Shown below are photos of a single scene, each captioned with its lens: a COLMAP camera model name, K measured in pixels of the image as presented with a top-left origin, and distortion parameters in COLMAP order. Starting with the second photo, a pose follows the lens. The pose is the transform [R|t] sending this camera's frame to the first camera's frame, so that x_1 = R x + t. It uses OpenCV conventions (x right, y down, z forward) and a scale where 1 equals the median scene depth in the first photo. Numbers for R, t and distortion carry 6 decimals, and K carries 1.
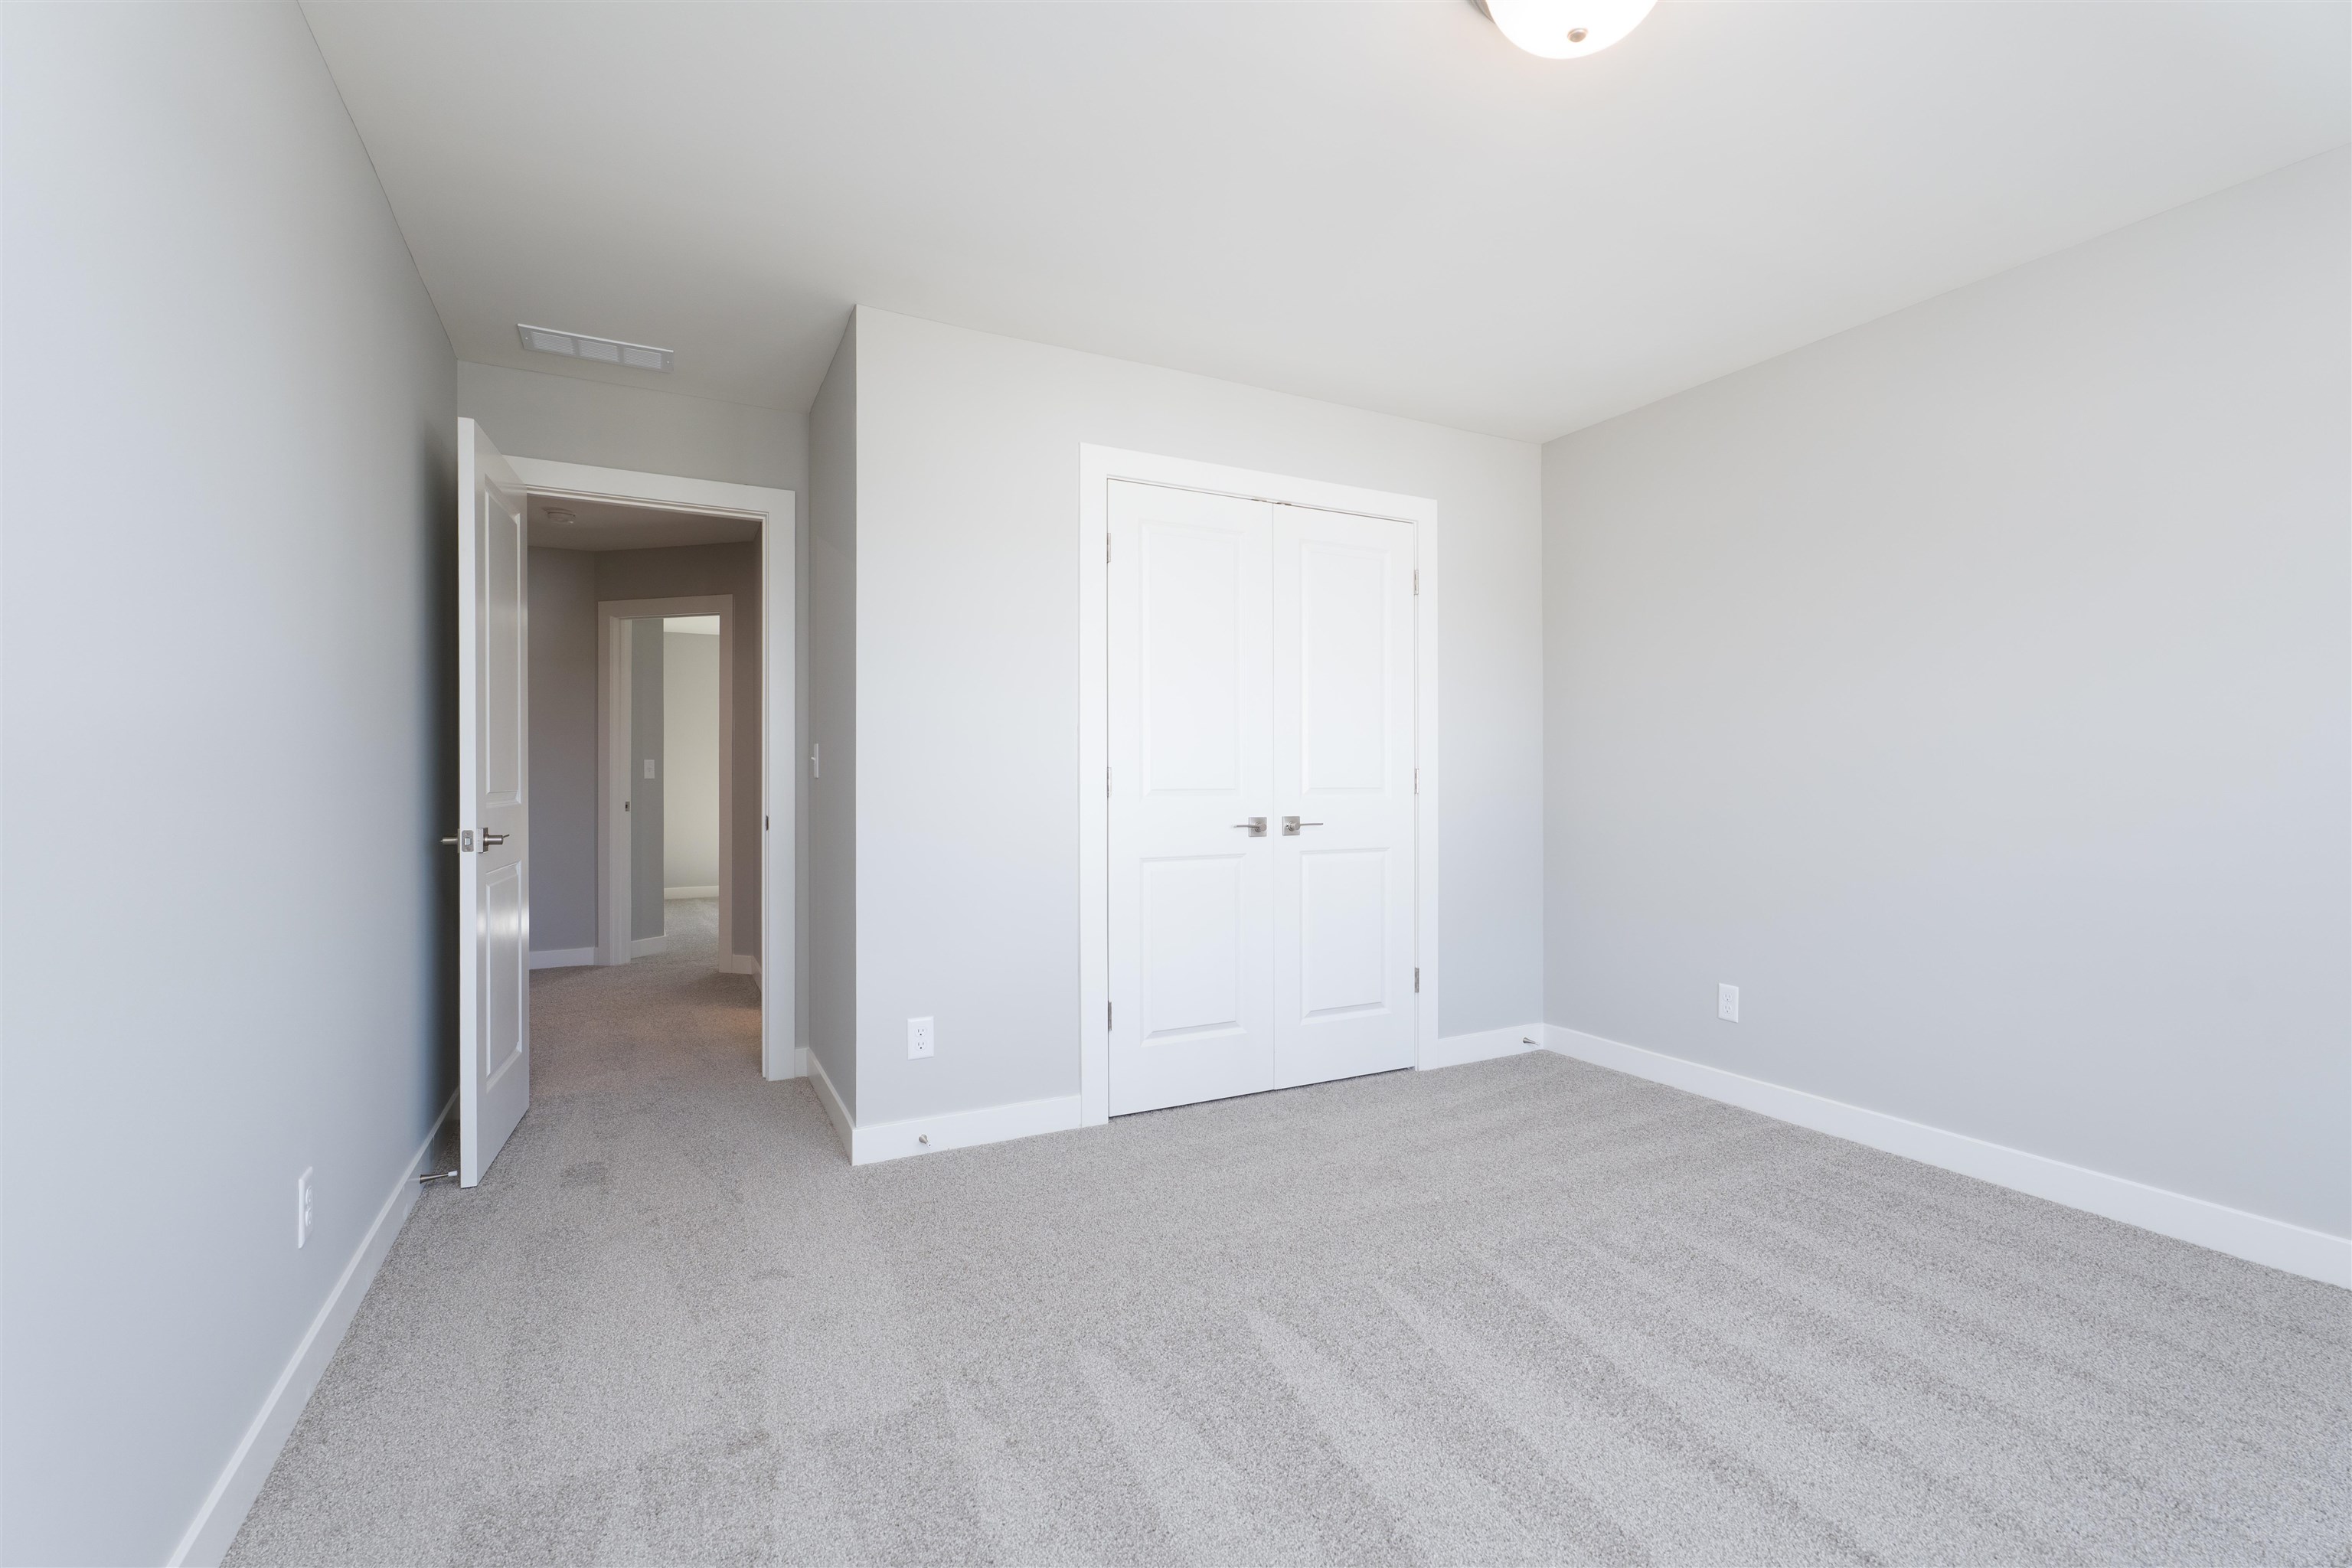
lens RADIAL K [[1068.4, 0, 1186.7], [0, 1068.4, 782.4], [0, 0, 1]] dist [0.001625, -0.000562]
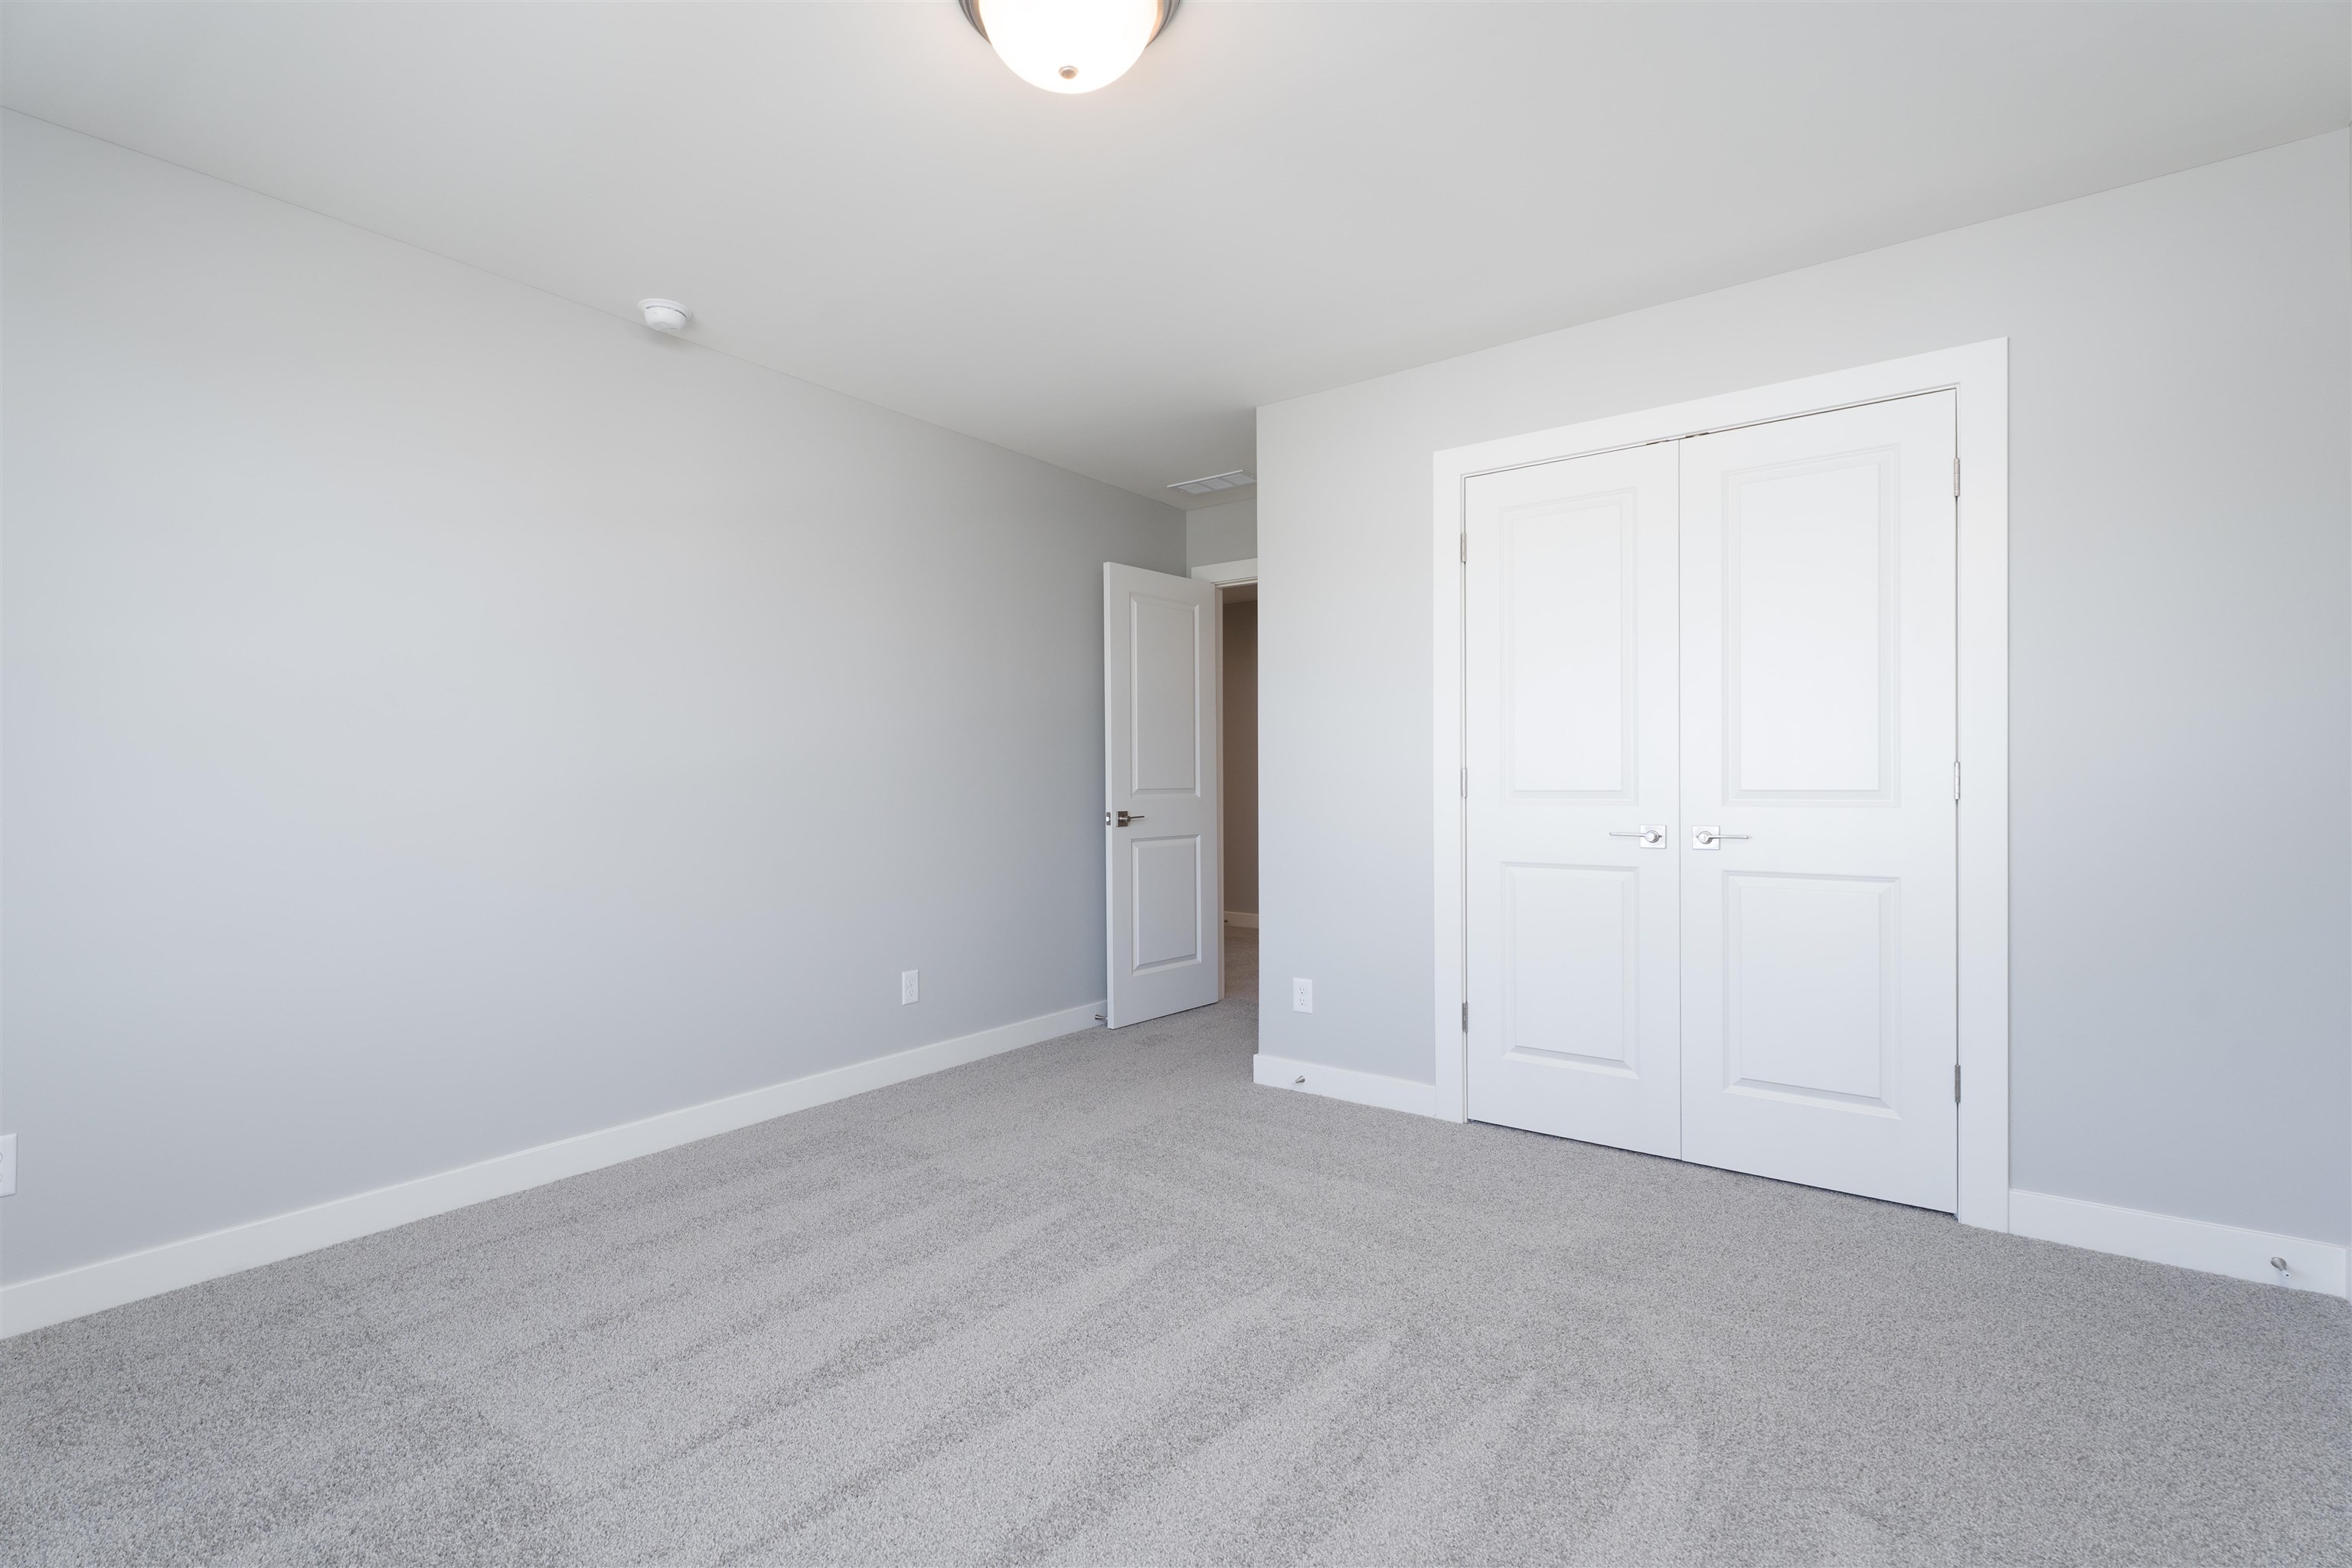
lens RADIAL K [[1068.4, 0, 1184.1], [0, 1068.4, 782.3], [0, 0, 1]] dist [0.001625, -0.000562]
pose [[0.416685, -0.000573, -0.909051, 0.668291], [0.002483, 0.999997, 0.000507, -0.001481], [0.909048, -0.002468, 0.416685, 0.320663]]
